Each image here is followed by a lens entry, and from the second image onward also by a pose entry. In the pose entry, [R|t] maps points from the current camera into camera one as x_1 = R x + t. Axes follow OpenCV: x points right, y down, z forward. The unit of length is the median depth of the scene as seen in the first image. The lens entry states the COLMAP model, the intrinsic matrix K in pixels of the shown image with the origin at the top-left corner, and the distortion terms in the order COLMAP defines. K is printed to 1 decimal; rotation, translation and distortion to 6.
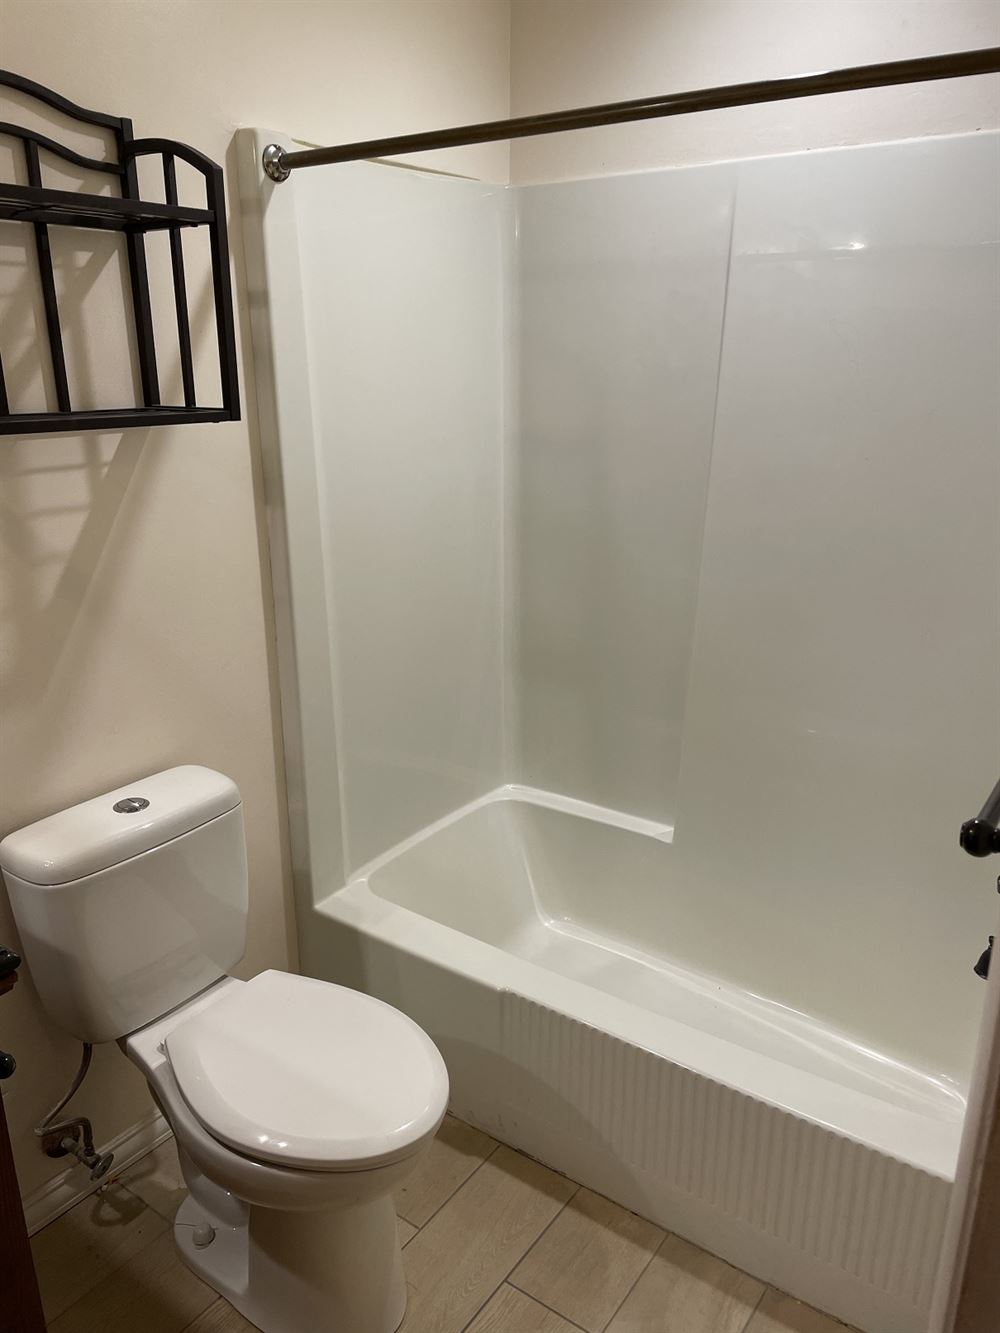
lens RADIAL K [[1006.4, 0, 500.0], [0, 1006.4, 666.5], [0, 0, 1]] dist [0.070115, -0.009383]
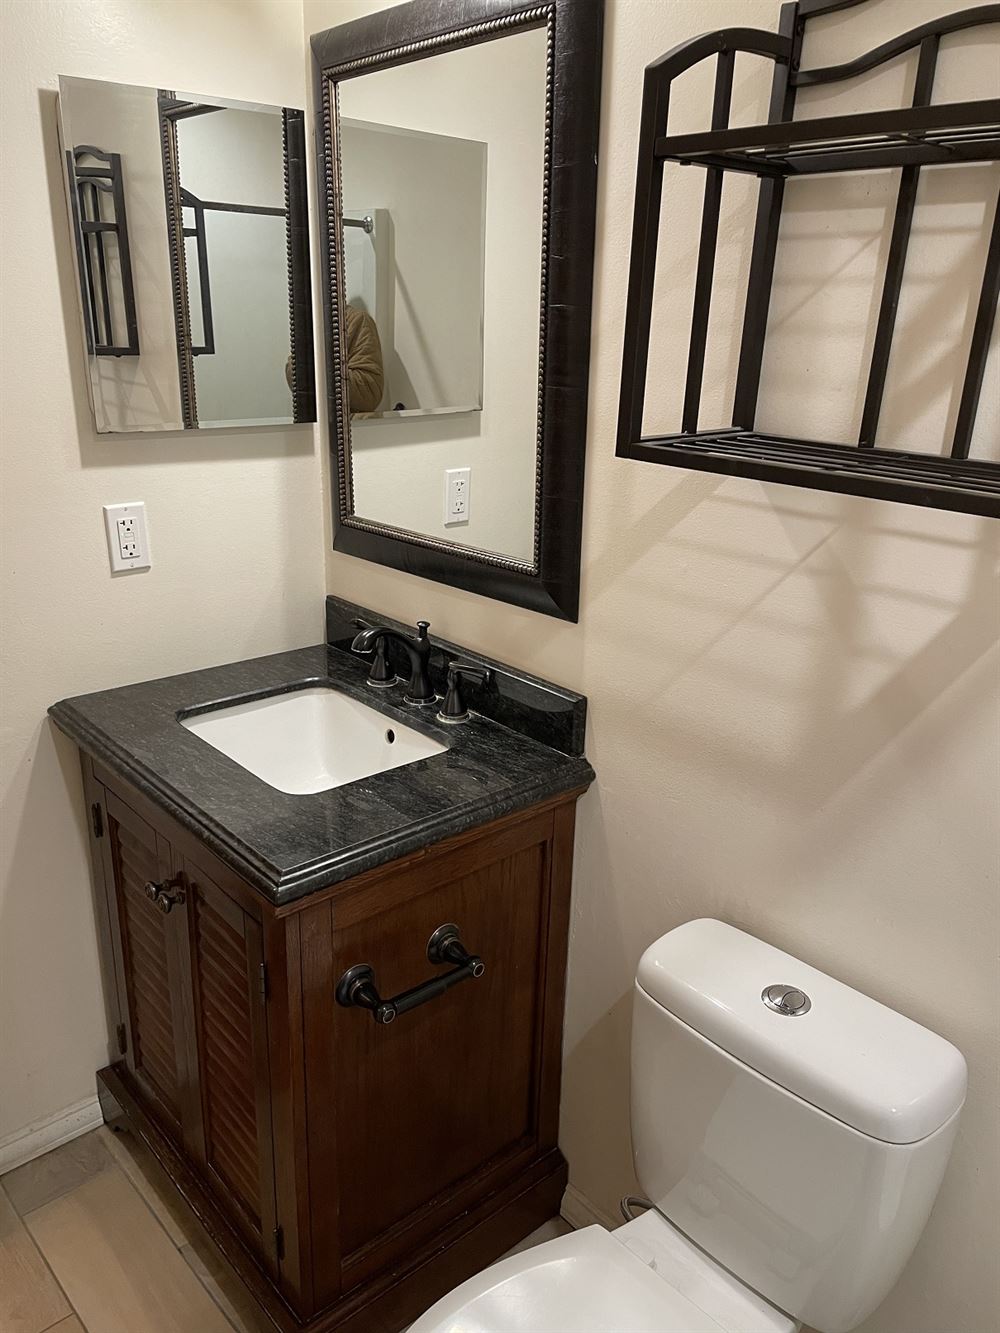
lens RADIAL K [[1006.4, 0, 500.0], [0, 1006.4, 666.5], [0, 0, 1]] dist [0.070115, -0.009383]
pose [[-0.176529, 0.351723, -0.919309, 0.261283], [-0.297860, 0.871097, 0.390473, -0.302903], [0.938146, 0.342755, -0.049010, 0.815513]]
